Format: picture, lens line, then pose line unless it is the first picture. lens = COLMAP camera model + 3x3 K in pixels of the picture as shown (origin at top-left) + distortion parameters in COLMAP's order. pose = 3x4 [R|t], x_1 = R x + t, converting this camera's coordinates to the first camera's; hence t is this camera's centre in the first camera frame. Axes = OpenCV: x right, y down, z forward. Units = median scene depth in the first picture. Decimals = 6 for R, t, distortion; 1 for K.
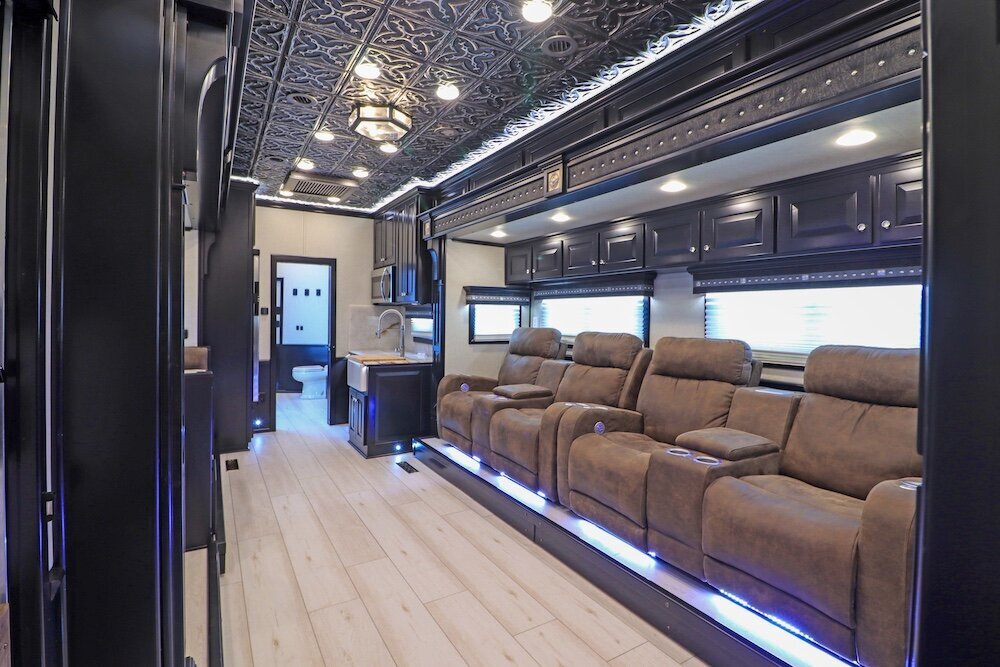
lens RADIAL K [[476.0, 0, 496.8], [0, 476.0, 334.7], [0, 0, 1]] dist [-0.001598, -0.000391]
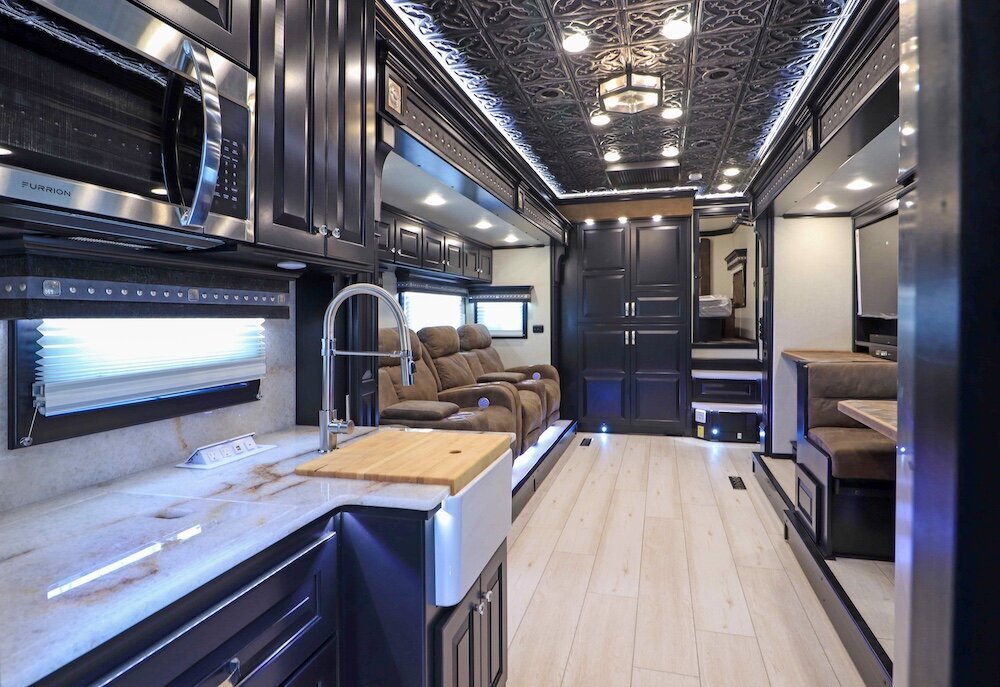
lens RADIAL K [[541.3, 0, 533.9], [0, 541.3, 344.6], [0, 0, 1]] dist [0.000482, -0.000764]
pose [[-0.714366, -0.032696, 0.699008, -0.774448], [0.033650, 0.996147, 0.080984, -0.052708], [-0.698963, 0.081373, -0.710514, 1.718144]]
